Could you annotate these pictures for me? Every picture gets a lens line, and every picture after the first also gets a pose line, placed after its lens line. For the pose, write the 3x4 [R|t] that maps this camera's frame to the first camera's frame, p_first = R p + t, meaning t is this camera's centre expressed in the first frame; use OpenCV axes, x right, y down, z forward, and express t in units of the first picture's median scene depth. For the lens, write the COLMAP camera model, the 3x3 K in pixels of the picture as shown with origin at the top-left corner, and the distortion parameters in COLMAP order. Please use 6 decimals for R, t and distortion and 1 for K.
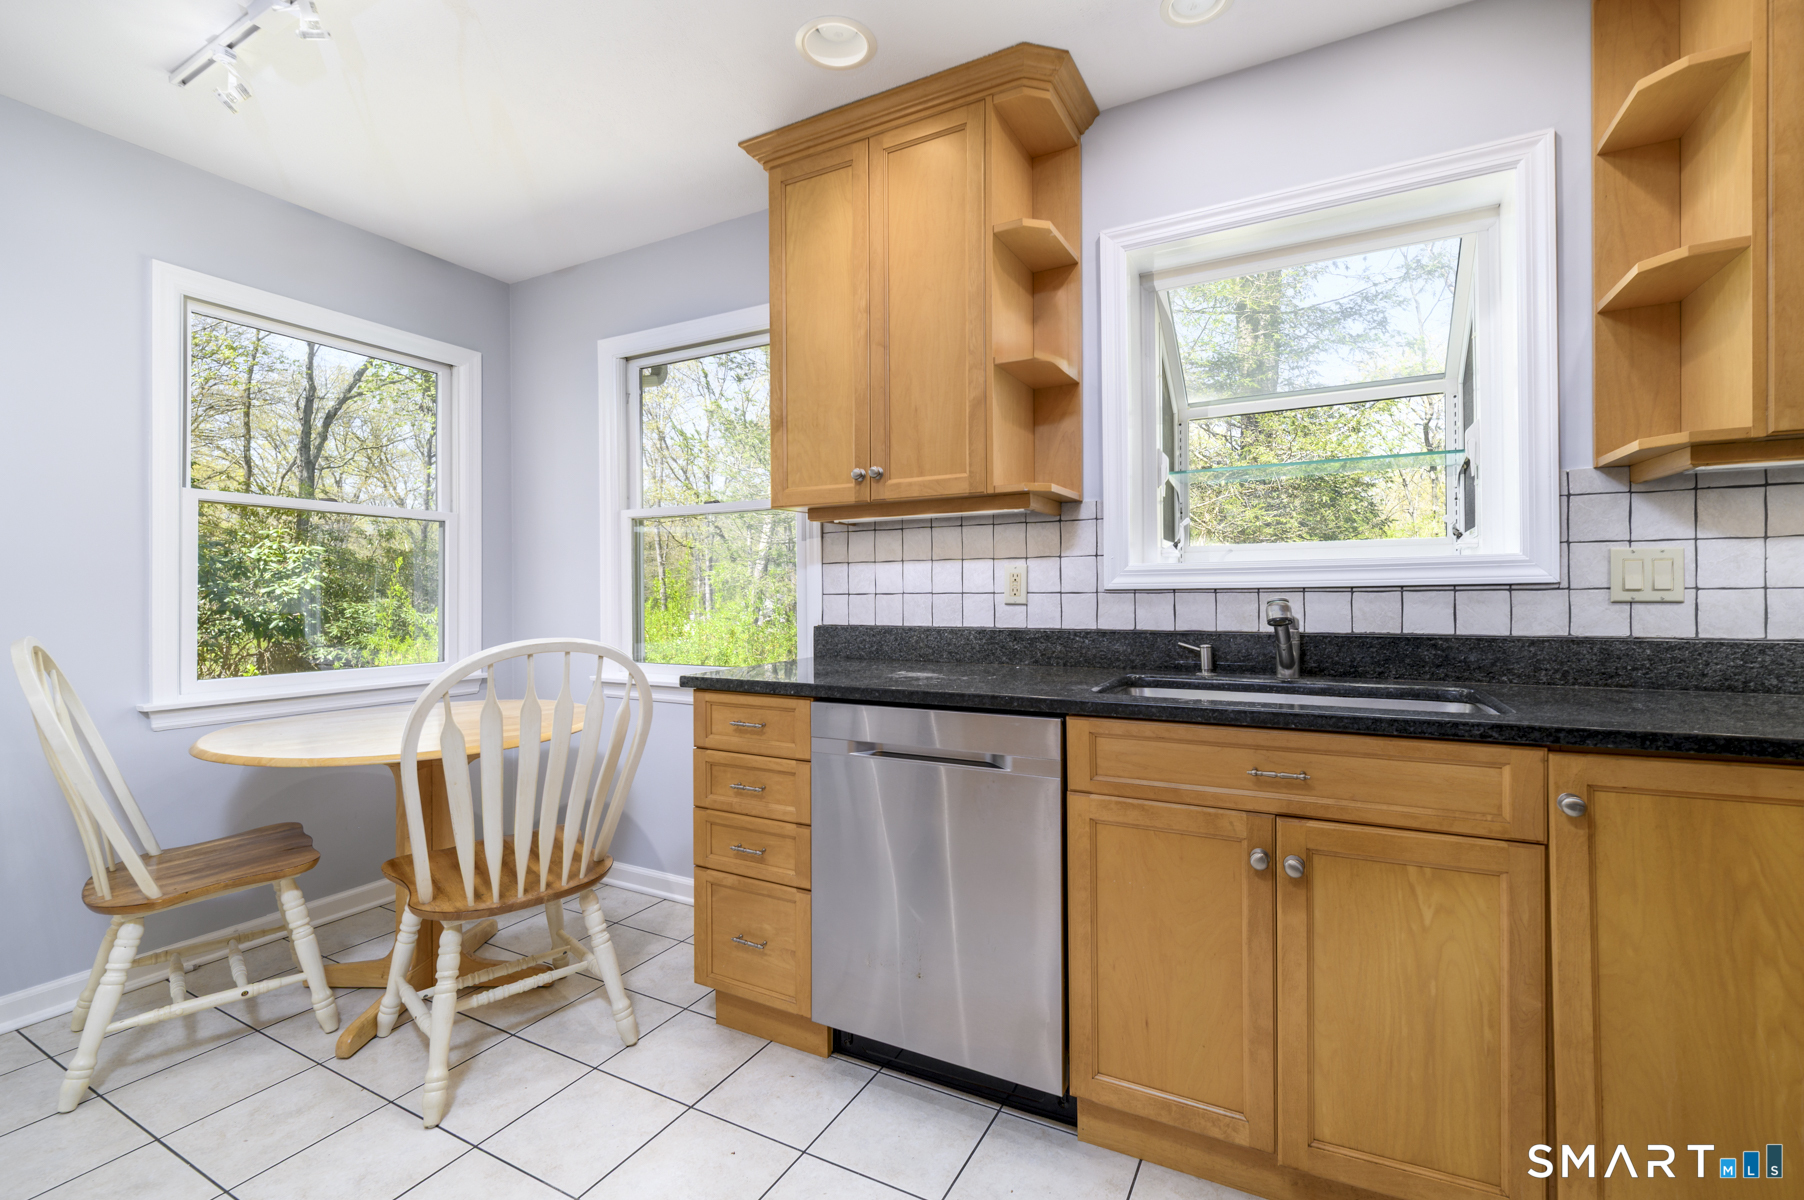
lens RADIAL K [[791.7, 0, 892.7], [0, 791.7, 594.1], [0, 0, 1]] dist [0.003096, 0.000482]
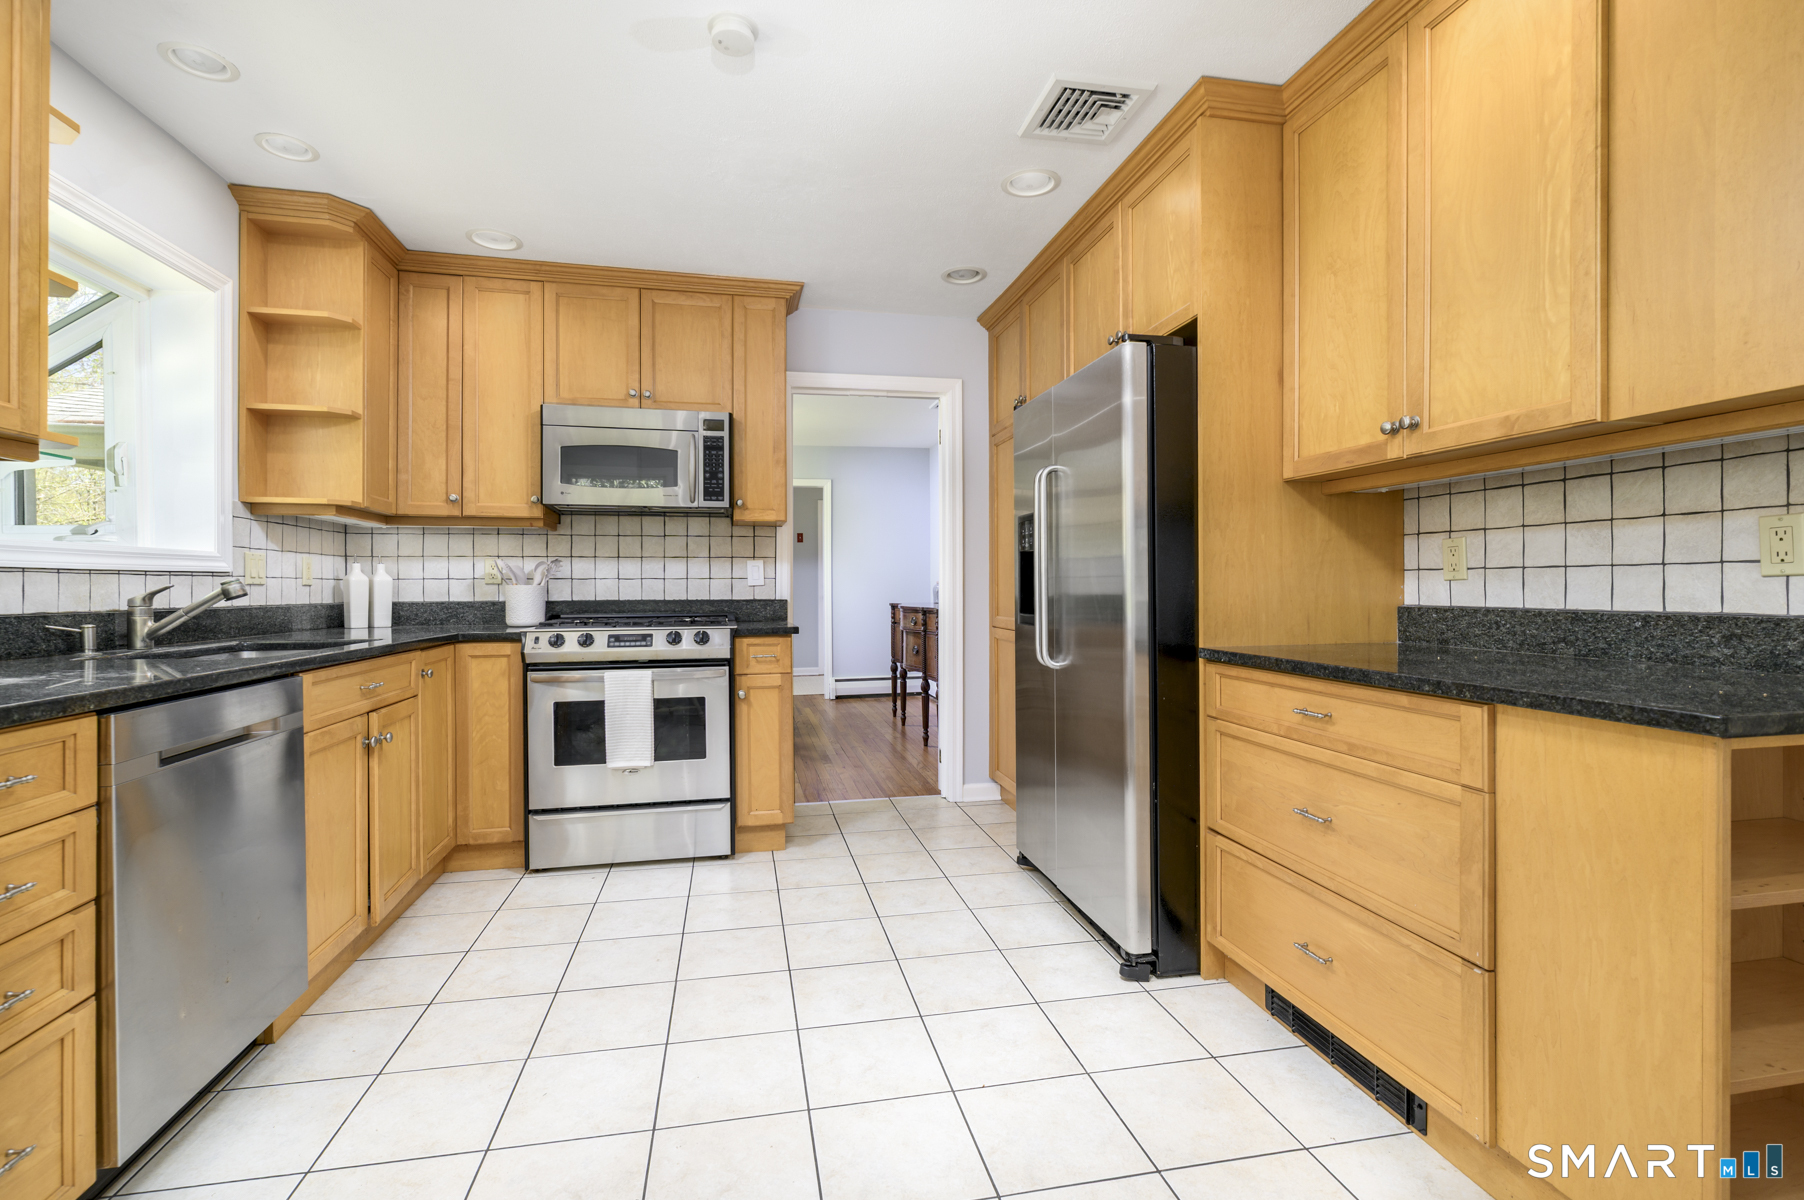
lens RADIAL K [[791.7, 0, 879.7], [0, 791.7, 594.8], [0, 0, 1]] dist [0.003096, 0.000482]
pose [[-0.615629, -0.004890, 0.788021, -0.991276], [-0.009359, 0.999956, -0.001107, 0.017175], [-0.787981, -0.008056, -0.615647, 0.817696]]
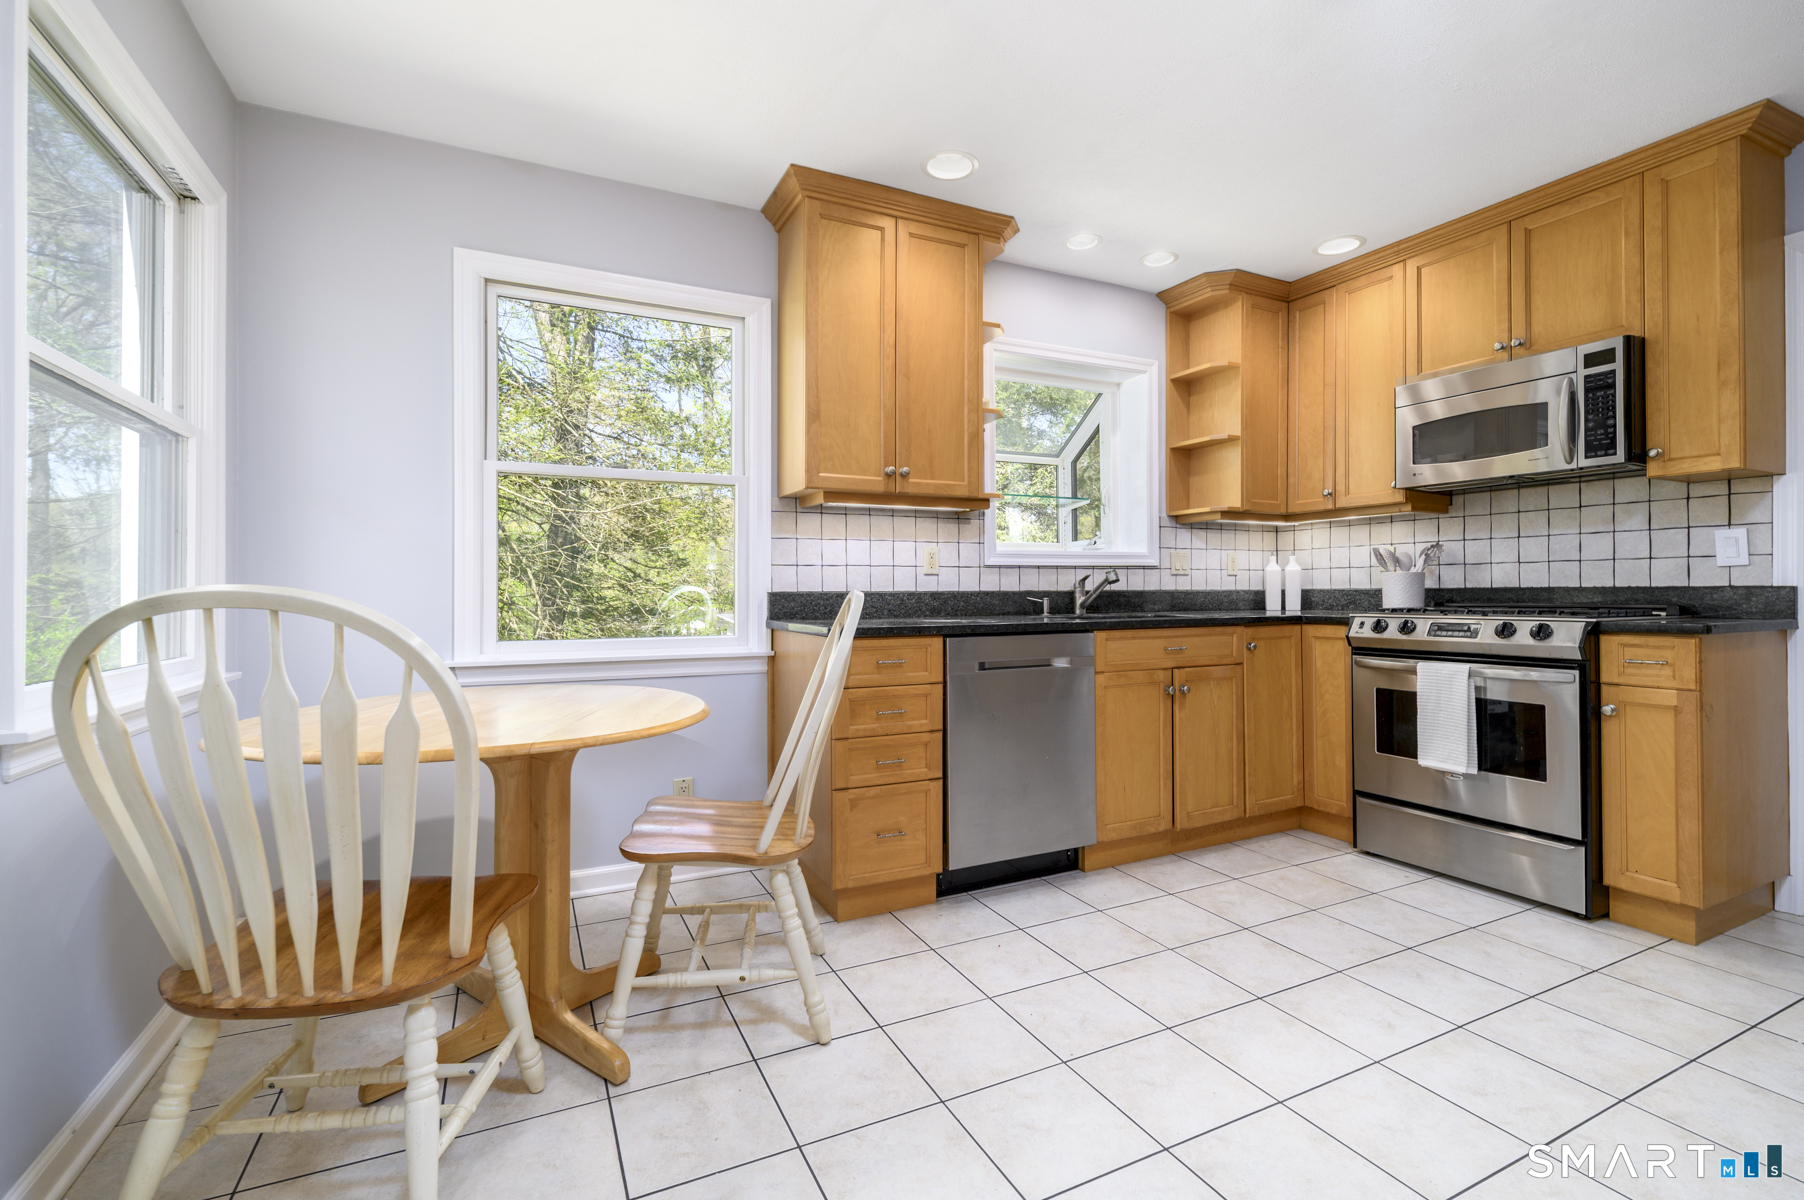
lens RADIAL K [[791.7, 0, 908.6], [0, 791.7, 590.5], [0, 0, 1]] dist [0.003096, 0.000482]
pose [[0.586029, -0.004090, 0.810280, -1.155934], [-0.006810, 0.999927, 0.009973, 0.031957], [-0.810261, -0.011363, 0.585959, 0.230738]]
